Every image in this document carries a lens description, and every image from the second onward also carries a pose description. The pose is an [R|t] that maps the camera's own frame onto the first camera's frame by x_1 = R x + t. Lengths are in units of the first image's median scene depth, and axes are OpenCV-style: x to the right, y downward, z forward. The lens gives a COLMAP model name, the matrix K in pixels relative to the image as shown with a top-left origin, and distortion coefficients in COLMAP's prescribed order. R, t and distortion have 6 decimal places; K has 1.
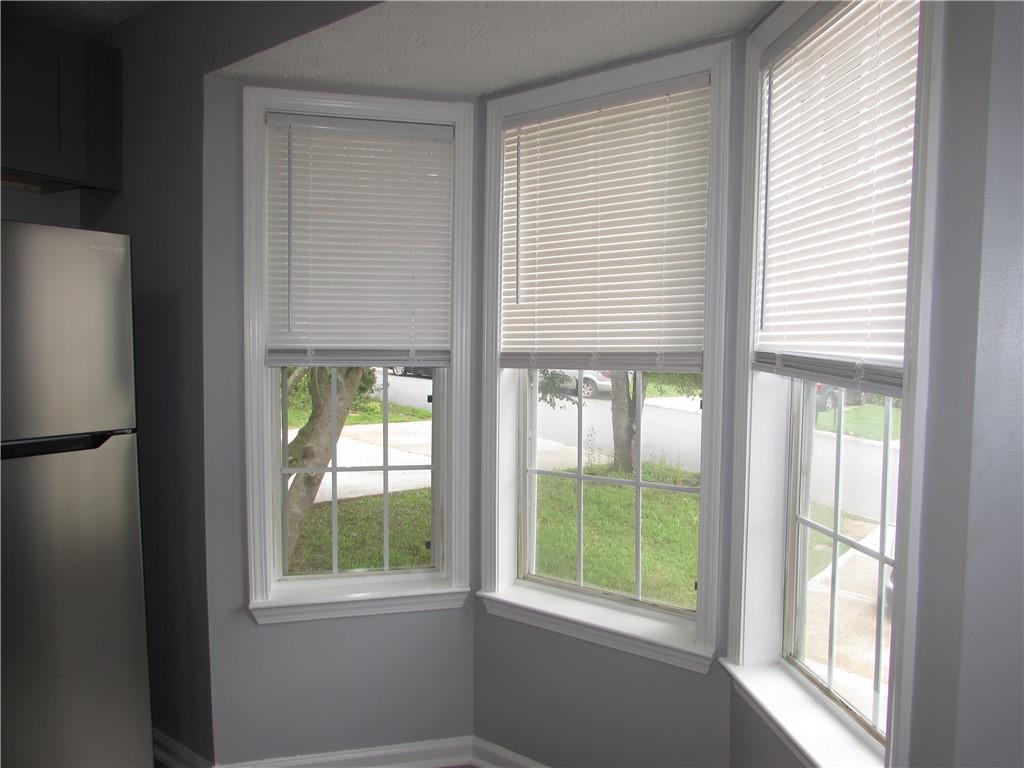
lens RADIAL K [[719.9, 0, 509.5], [0, 719.9, 386.6], [0, 0, 1]] dist [-0.026110, -0.004205]
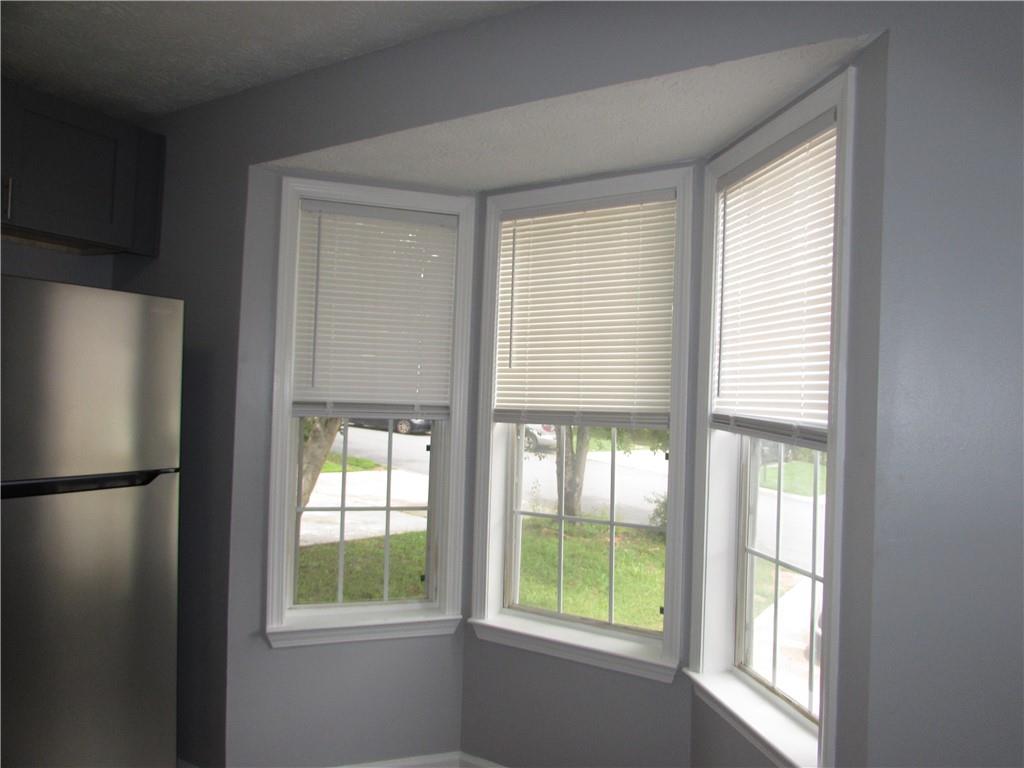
lens RADIAL K [[716.0, 0, 506.1], [0, 716.0, 387.7], [0, 0, 1]] dist [-0.026907, 0.002008]
pose [[0.996504, 0.024792, 0.079782, -0.088959], [-0.018953, 0.997142, -0.073130, 0.002859], [-0.081367, 0.071363, 0.994126, -0.160202]]
